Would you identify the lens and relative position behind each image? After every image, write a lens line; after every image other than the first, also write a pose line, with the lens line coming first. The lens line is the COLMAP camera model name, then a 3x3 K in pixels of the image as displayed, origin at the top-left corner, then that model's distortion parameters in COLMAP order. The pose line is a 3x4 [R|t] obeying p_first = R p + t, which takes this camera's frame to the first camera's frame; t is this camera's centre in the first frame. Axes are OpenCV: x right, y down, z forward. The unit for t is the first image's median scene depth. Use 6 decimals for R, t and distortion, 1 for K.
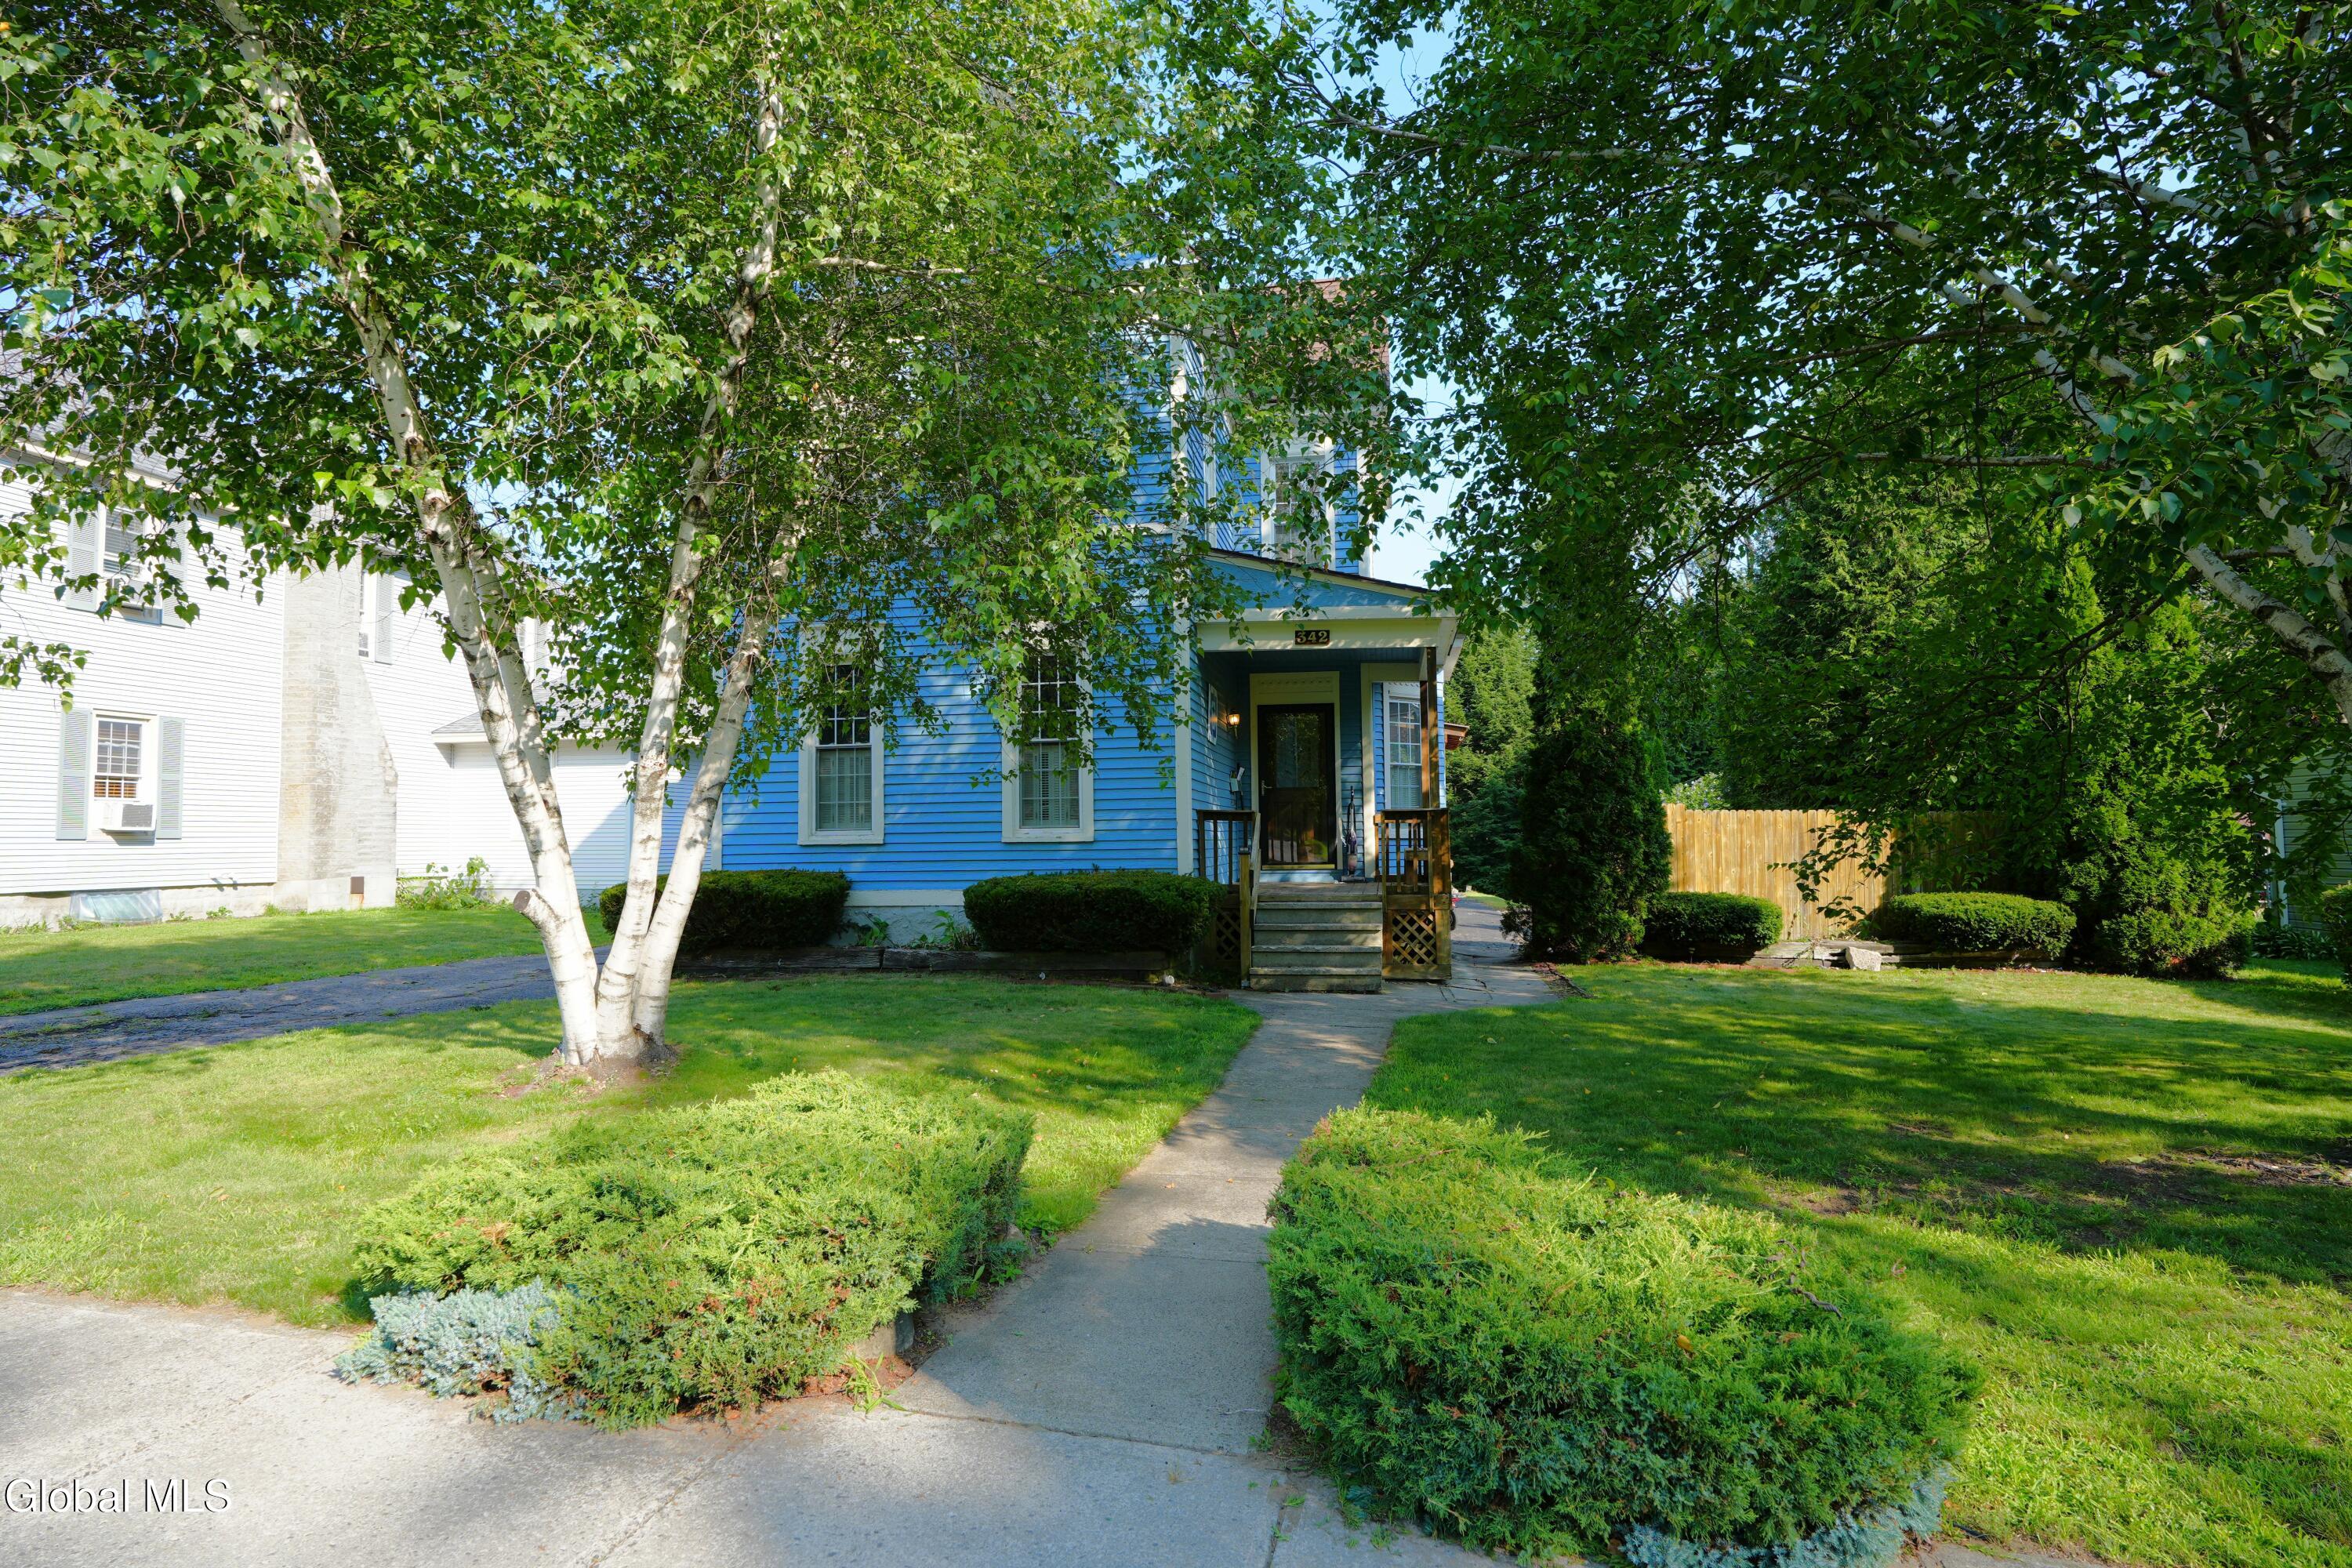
lens RADIAL K [[1070.2, 0, 1175.3], [0, 1070.2, 773.6], [0, 0, 1]] dist [-0.078332, 0.026831]
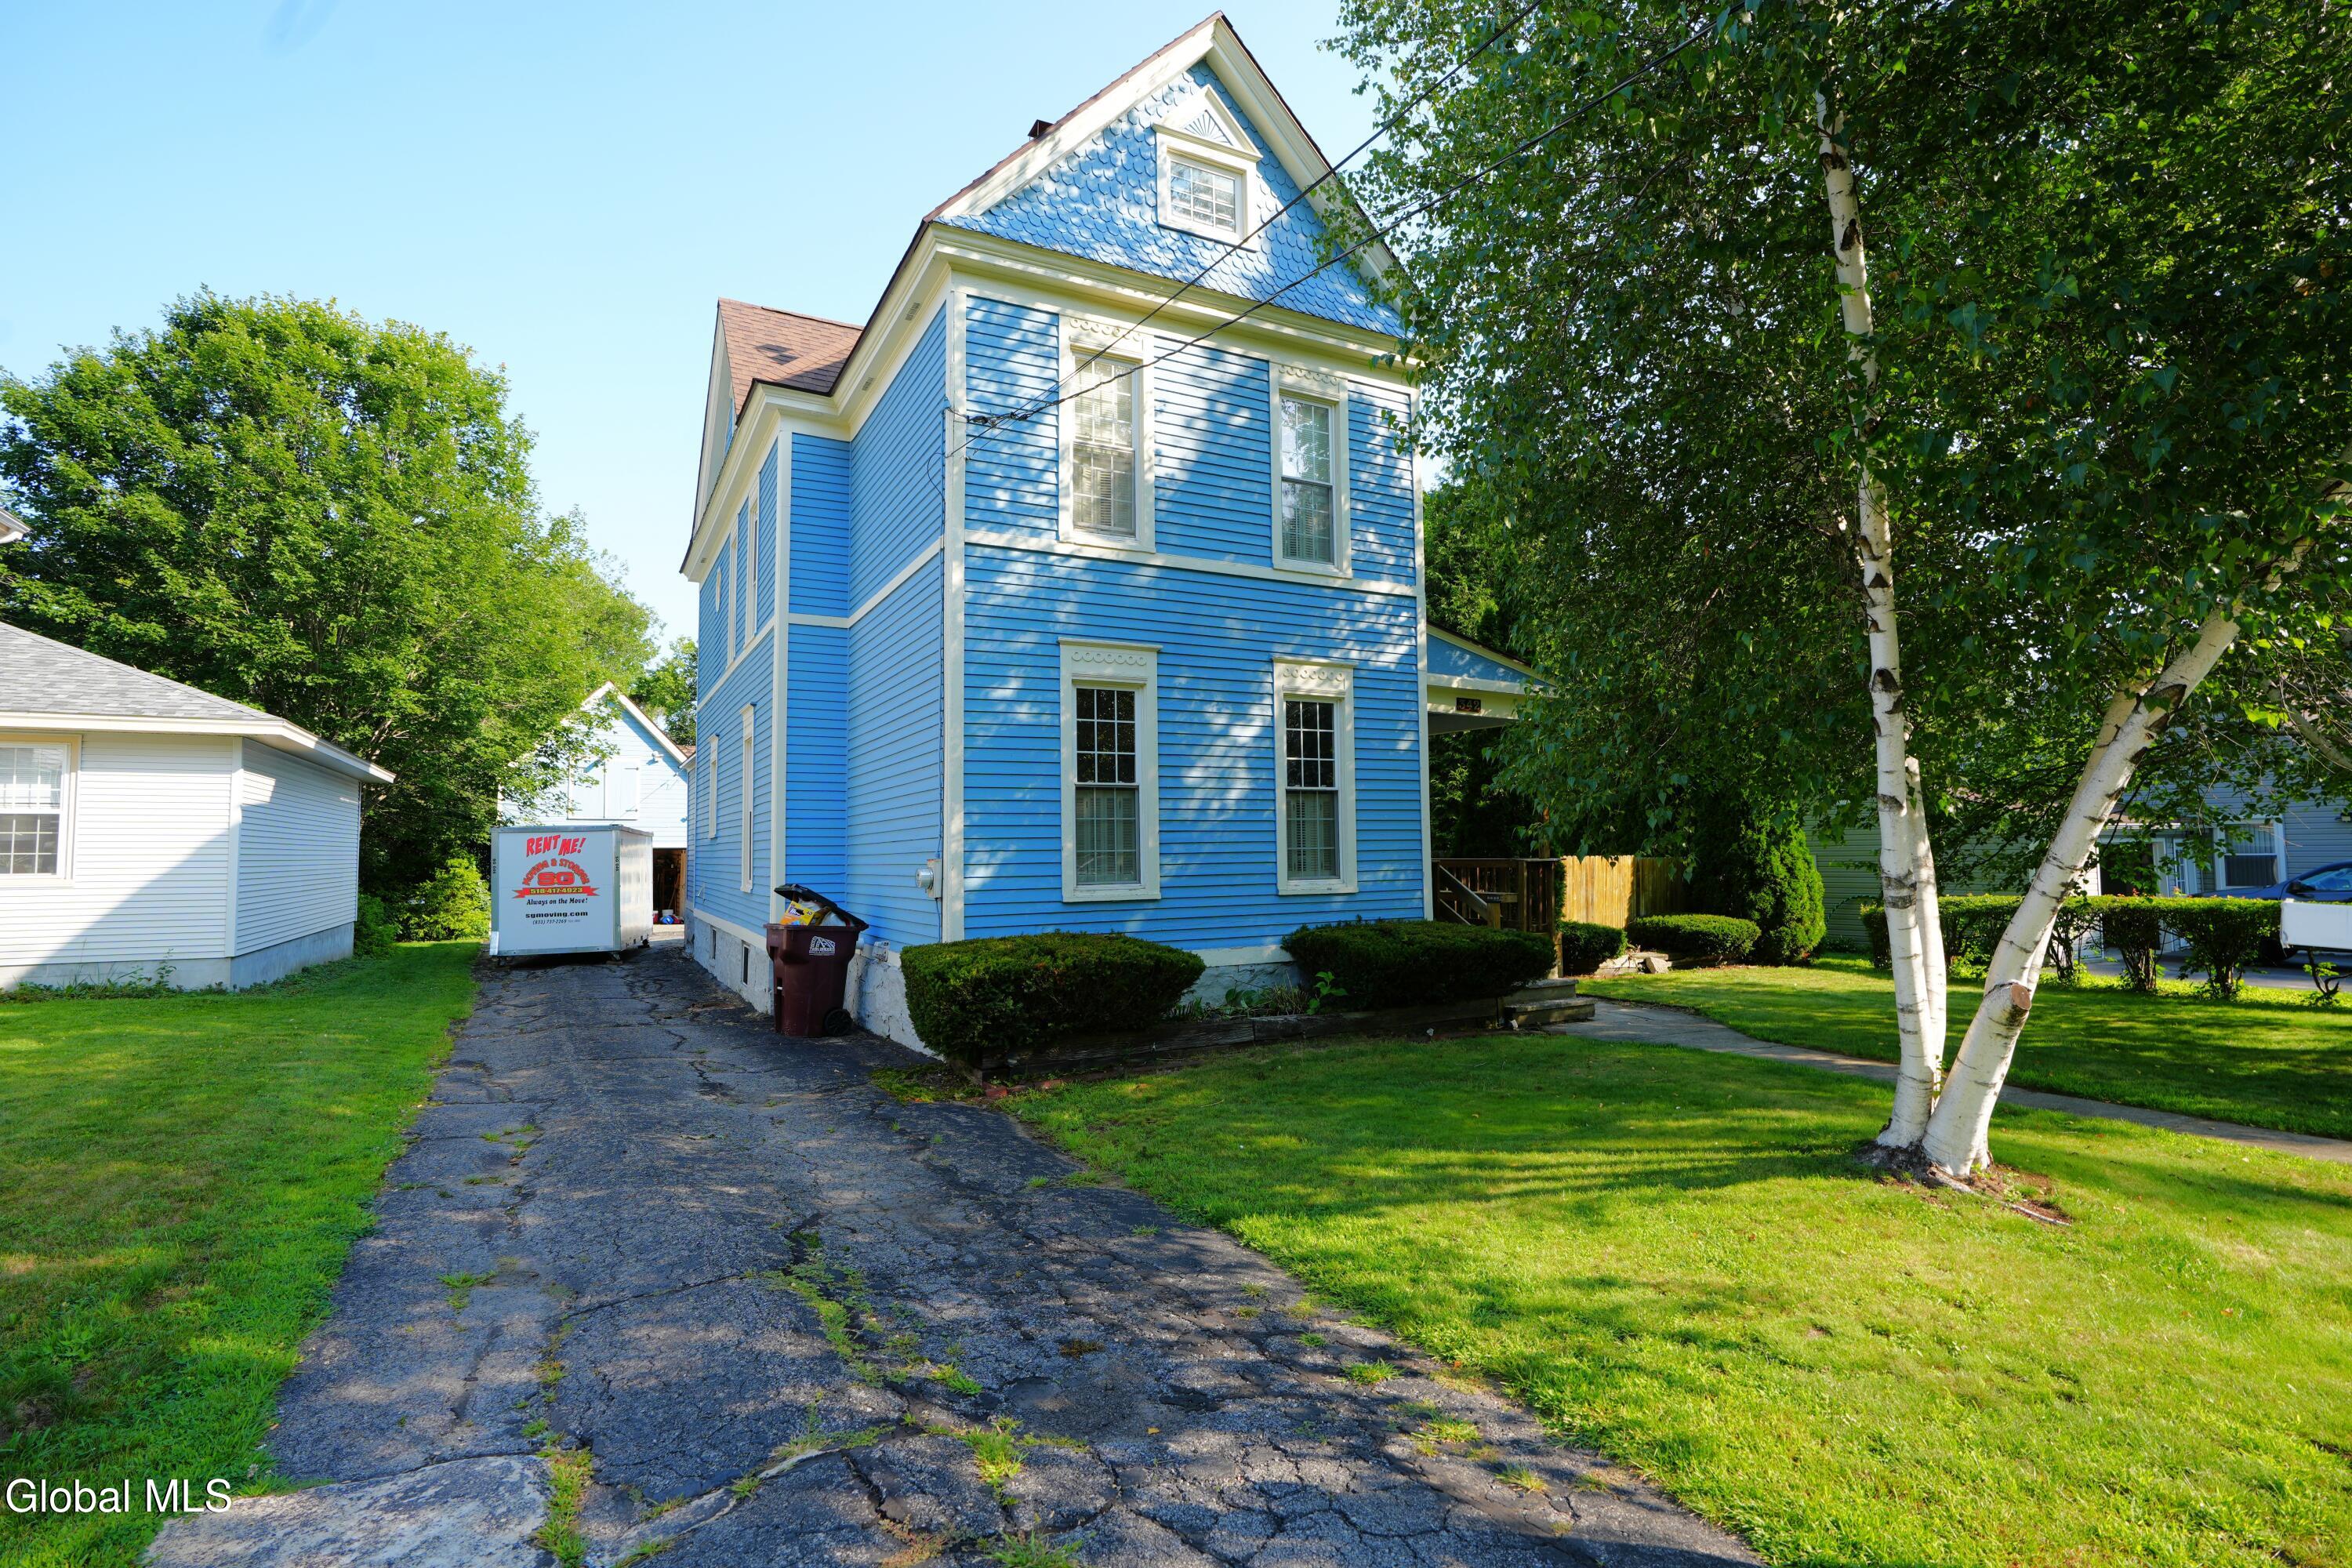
lens RADIAL K [[1070.2, 0, 1175.3], [0, 1070.2, 773.6], [0, 0, 1]] dist [-0.078332, 0.026831]
pose [[0.810018, 0.046742, 0.584539, -0.714679], [-0.035292, 0.998897, -0.030971, -0.009622], [-0.585342, 0.004457, 0.810774, 0.258702]]
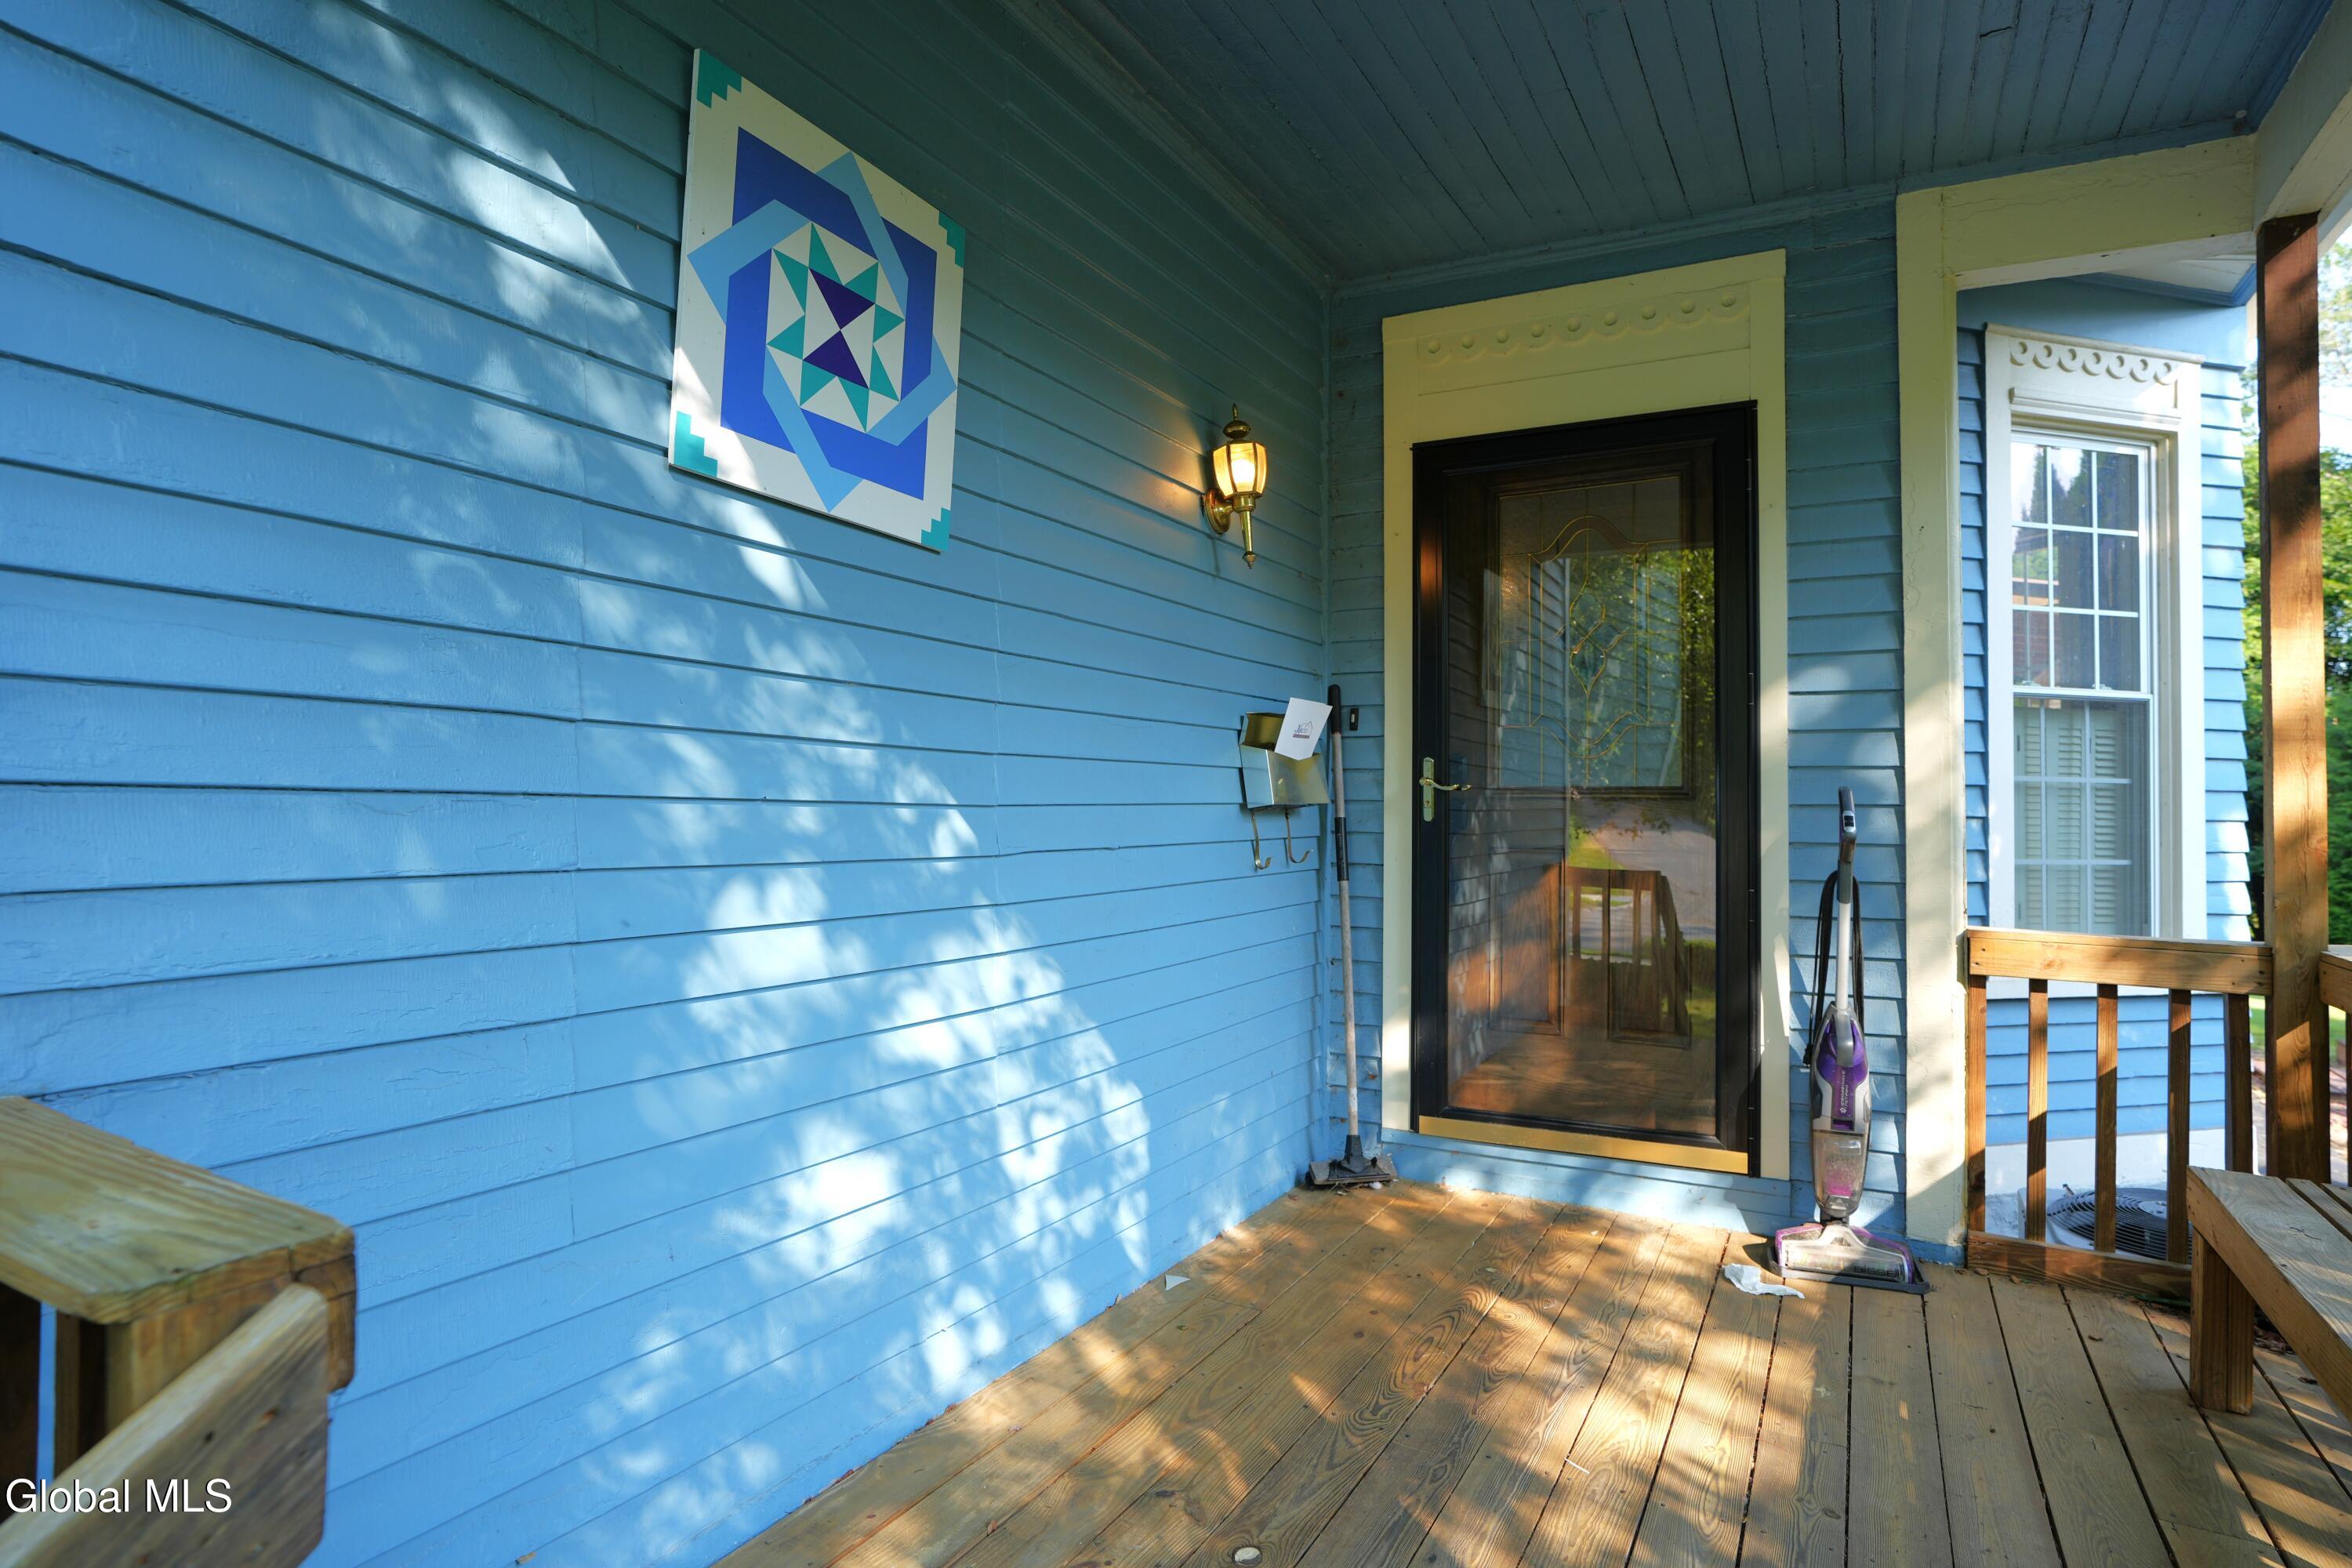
lens RADIAL K [[1304.0, 0, 1174.5], [0, 1304.0, 775.3], [0, 0, 1]] dist [-0.024130, -0.000508]
pose [[0.952443, 0.009247, -0.304578, 0.146703], [0.000571, 0.999483, 0.032132, 0.001840], [0.304718, -0.030778, 0.951945, 0.896823]]
